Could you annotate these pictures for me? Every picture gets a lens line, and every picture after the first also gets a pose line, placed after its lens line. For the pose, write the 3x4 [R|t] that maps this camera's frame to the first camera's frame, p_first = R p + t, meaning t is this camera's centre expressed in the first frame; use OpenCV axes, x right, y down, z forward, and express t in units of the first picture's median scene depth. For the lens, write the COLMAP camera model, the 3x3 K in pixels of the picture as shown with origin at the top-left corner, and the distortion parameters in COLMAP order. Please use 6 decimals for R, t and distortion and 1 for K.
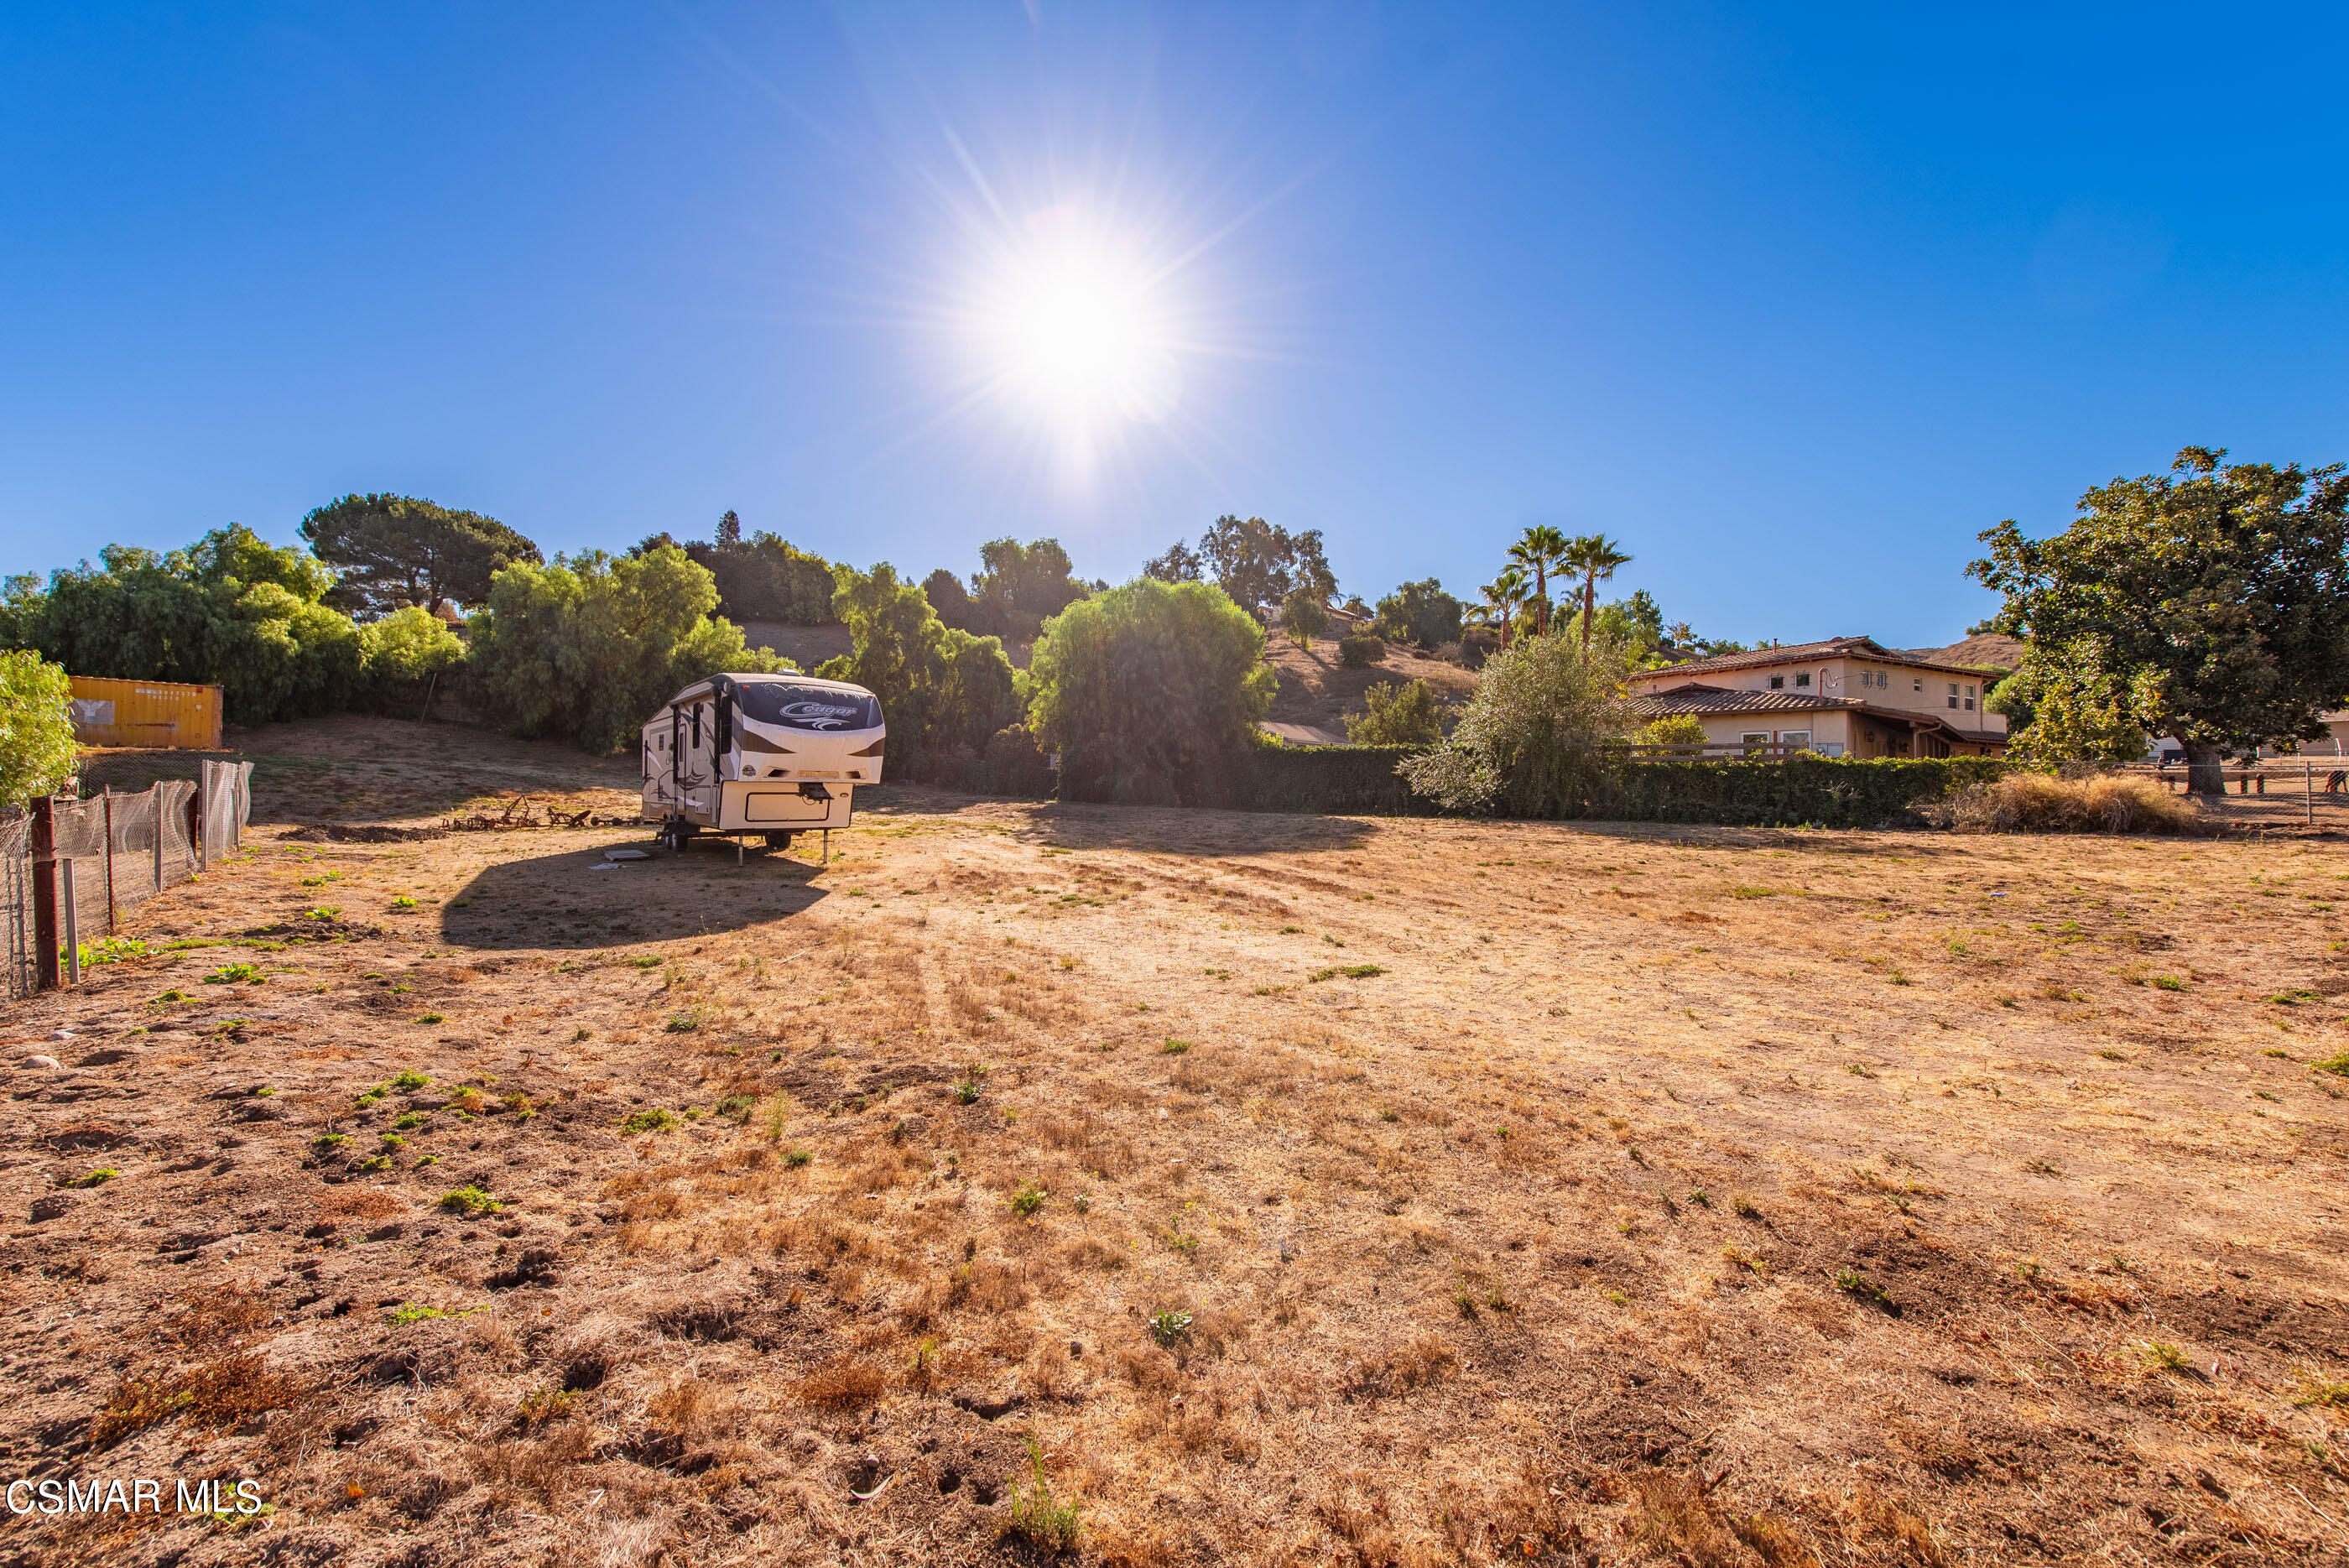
lens RADIAL K [[933.3, 0, 1177.9], [0, 933.3, 777.1], [0, 0, 1]] dist [0.010553, -0.003014]
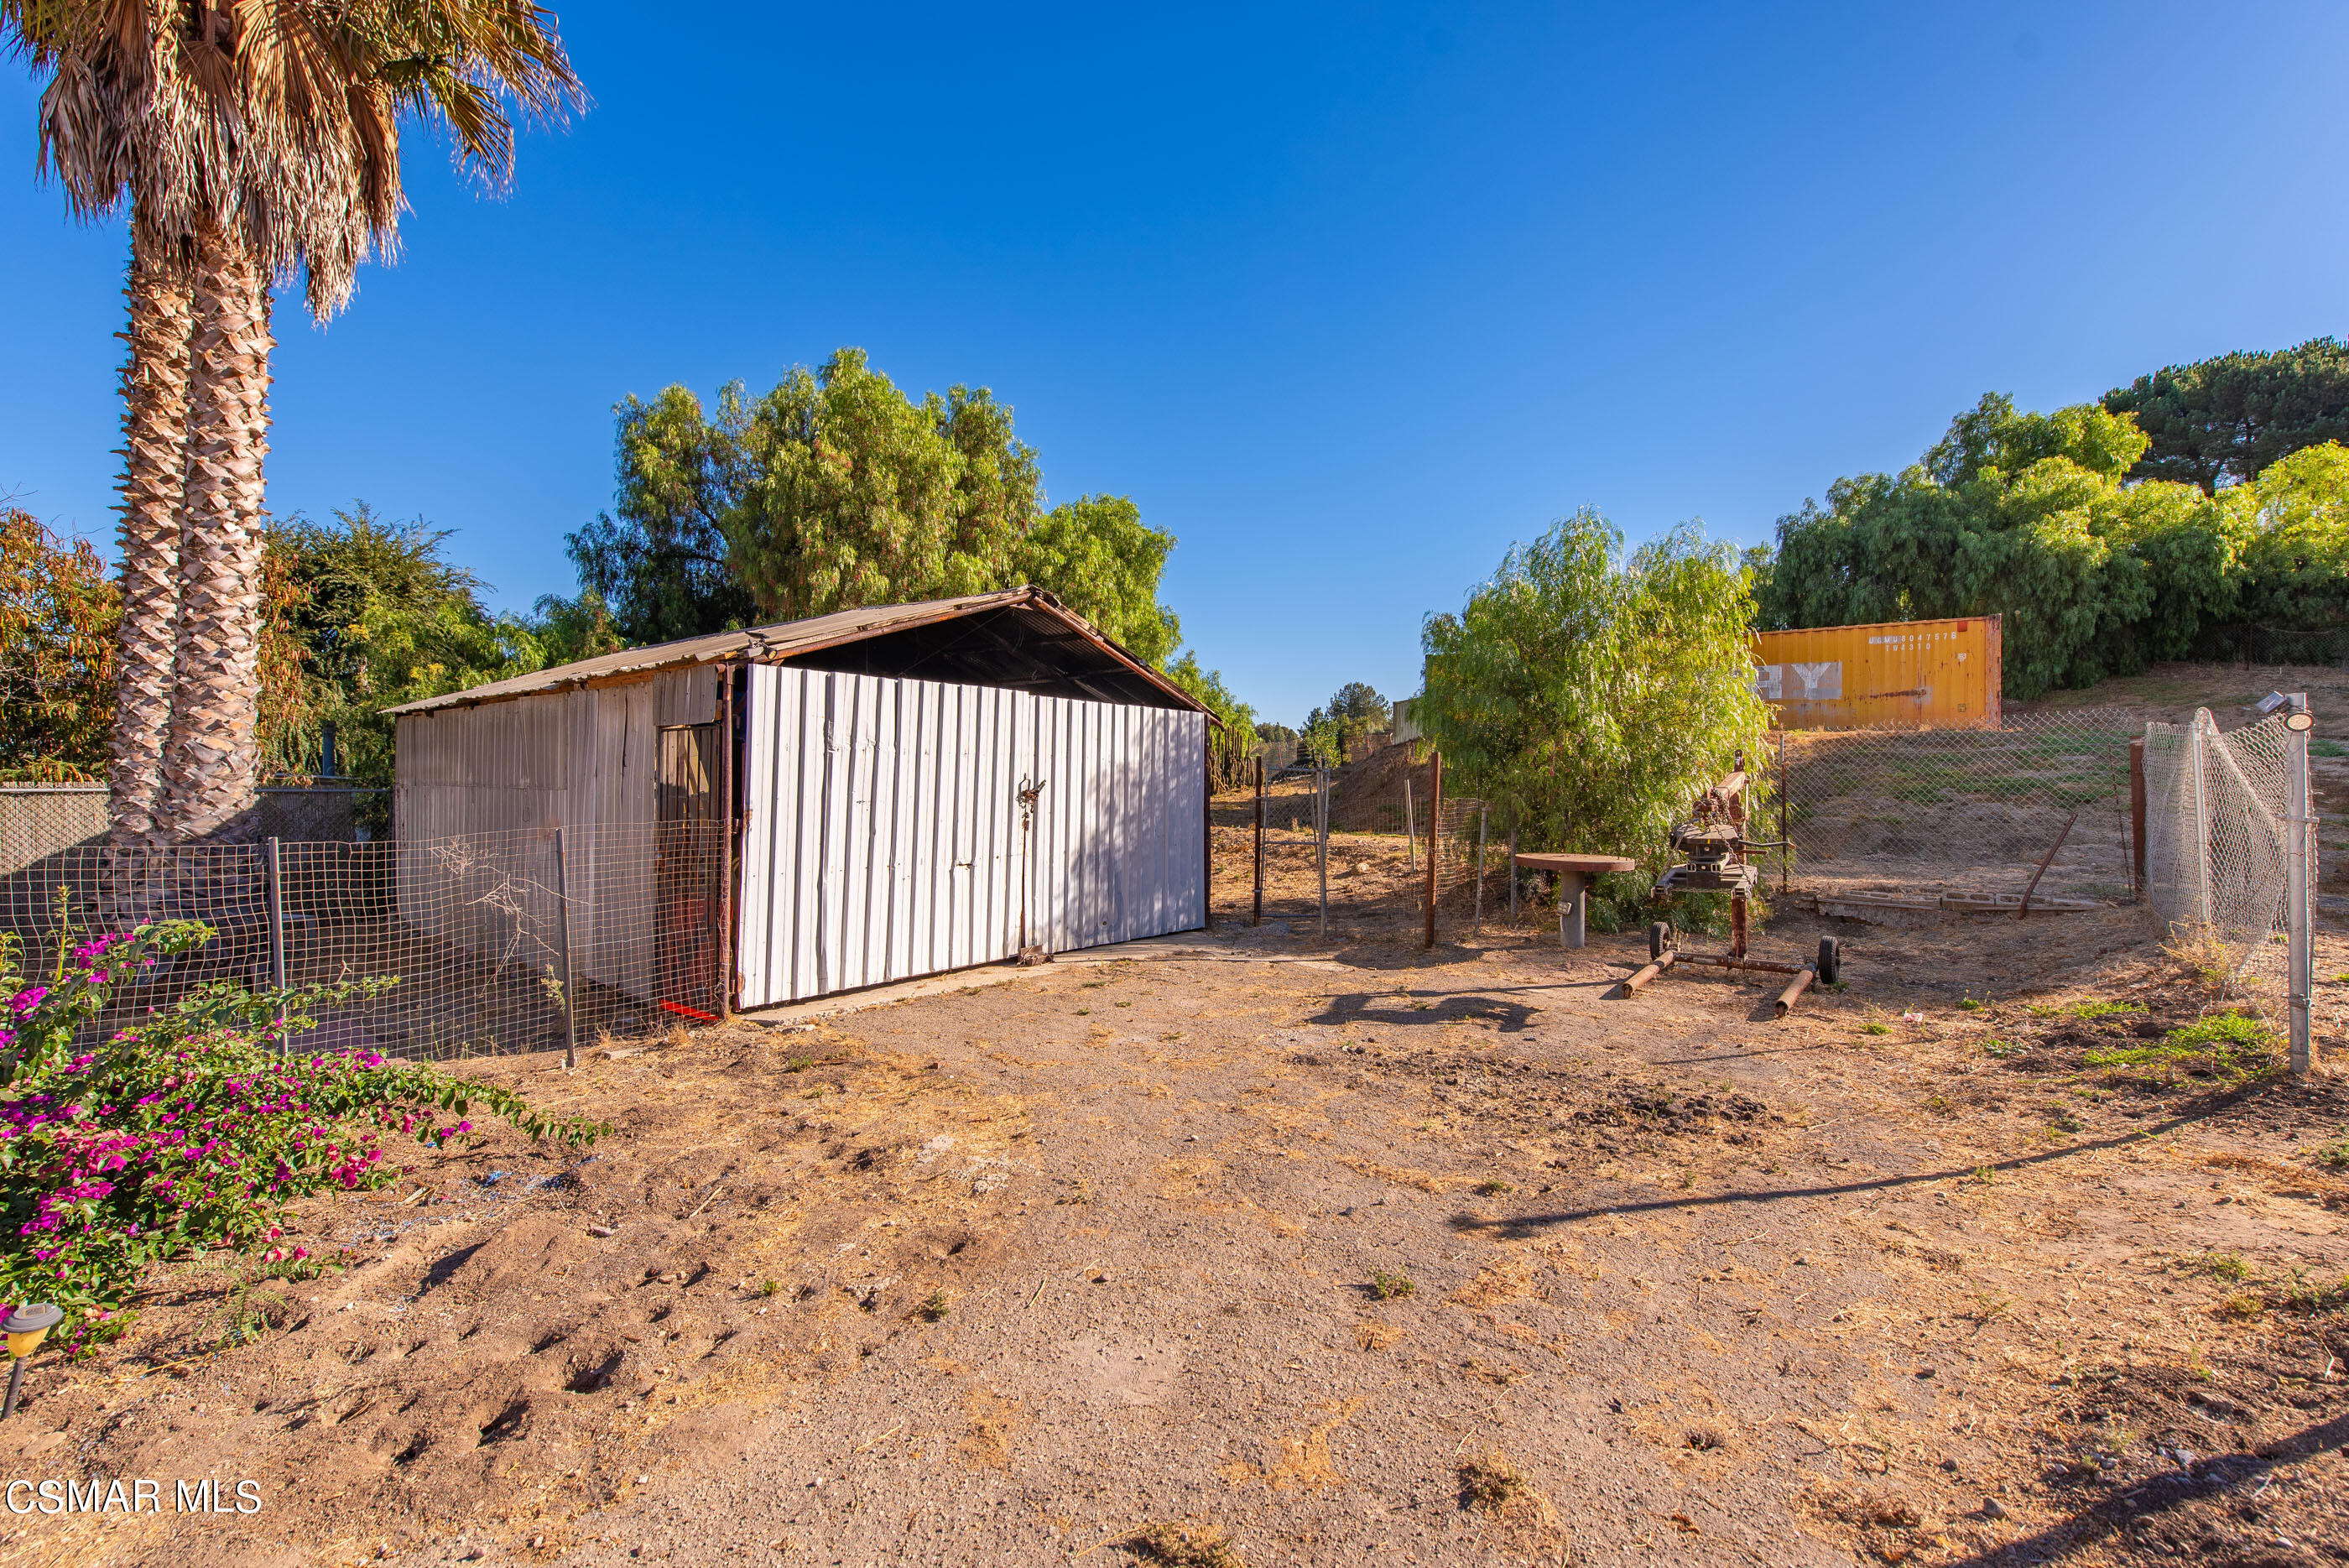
lens RADIAL K [[933.3, 0, 1185.6], [0, 933.3, 770.5], [0, 0, 1]] dist [0.010553, -0.003014]
pose [[0.104109, -0.023641, -0.994285, -0.430690], [0.007791, 0.999706, -0.022954, 0.002316], [0.994535, -0.005357, 0.104262, 0.387166]]
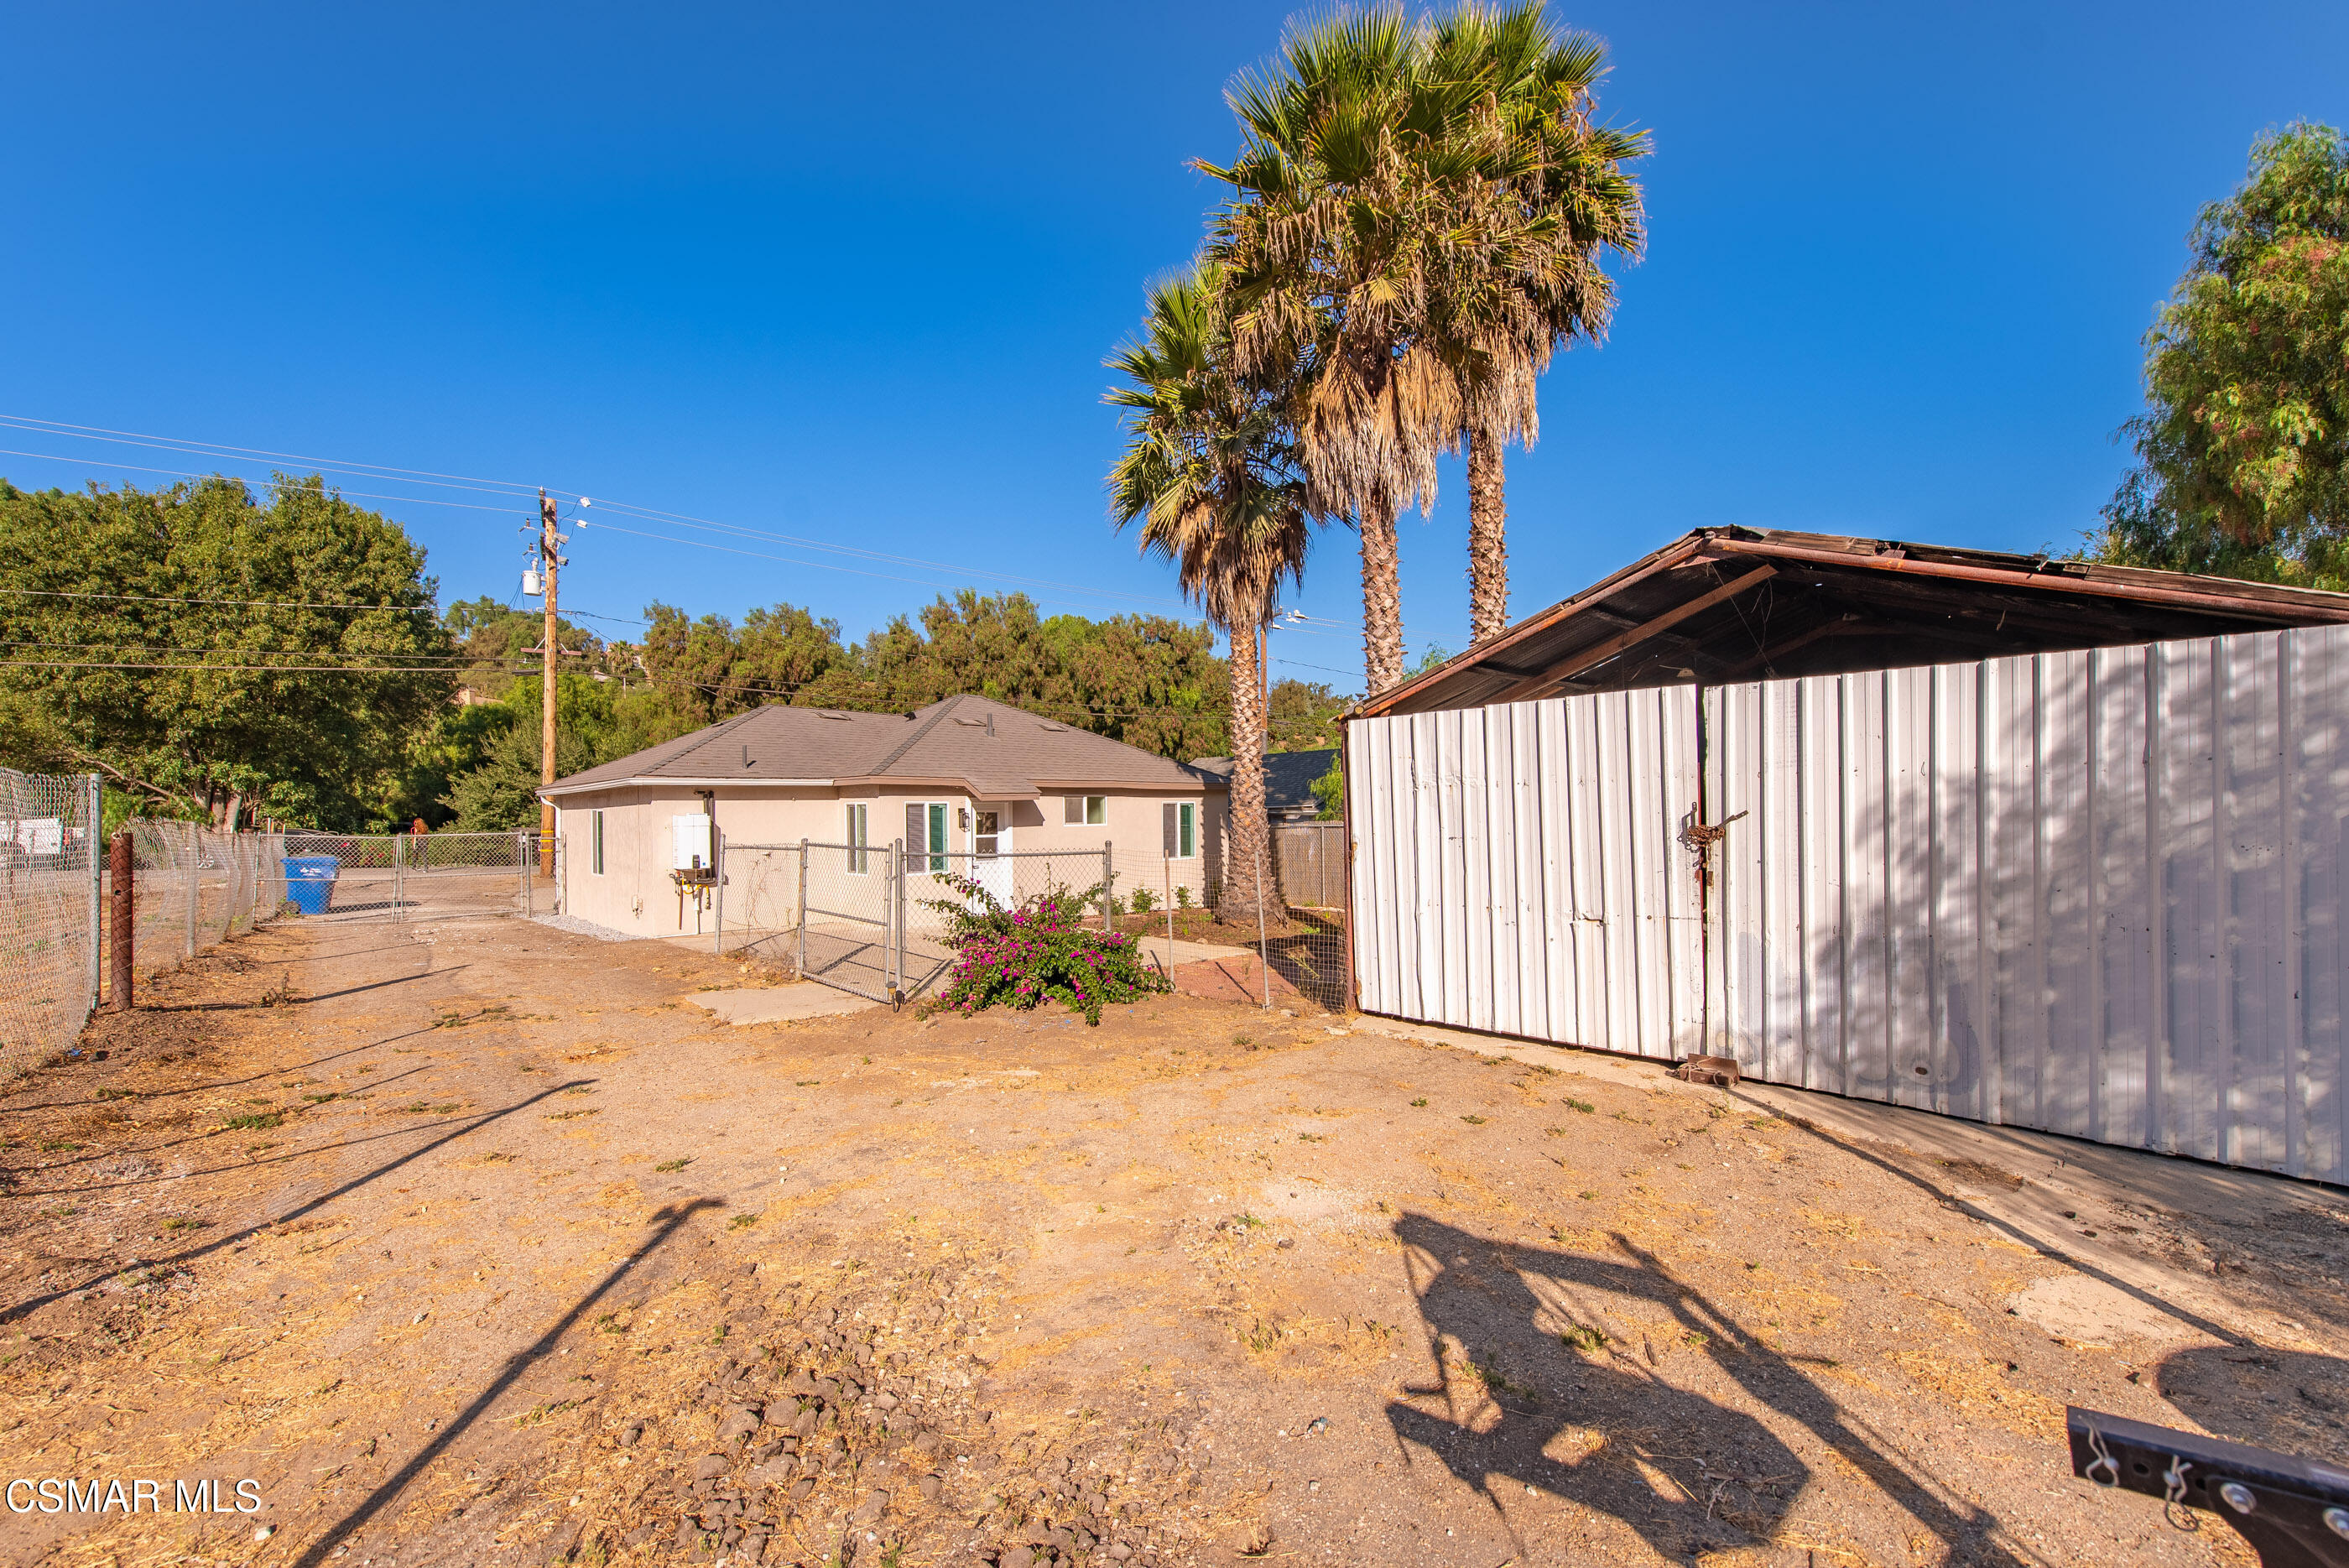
lens RADIAL K [[933.3, 0, 1185.9], [0, 933.3, 819.0], [0, 0, 1]] dist [0.010553, -0.003014]
pose [[-0.999732, -0.004412, 0.022709, -0.561477], [-0.004678, 0.999921, -0.011665, 0.002480], [-0.022656, -0.011768, -0.999674, 0.515134]]
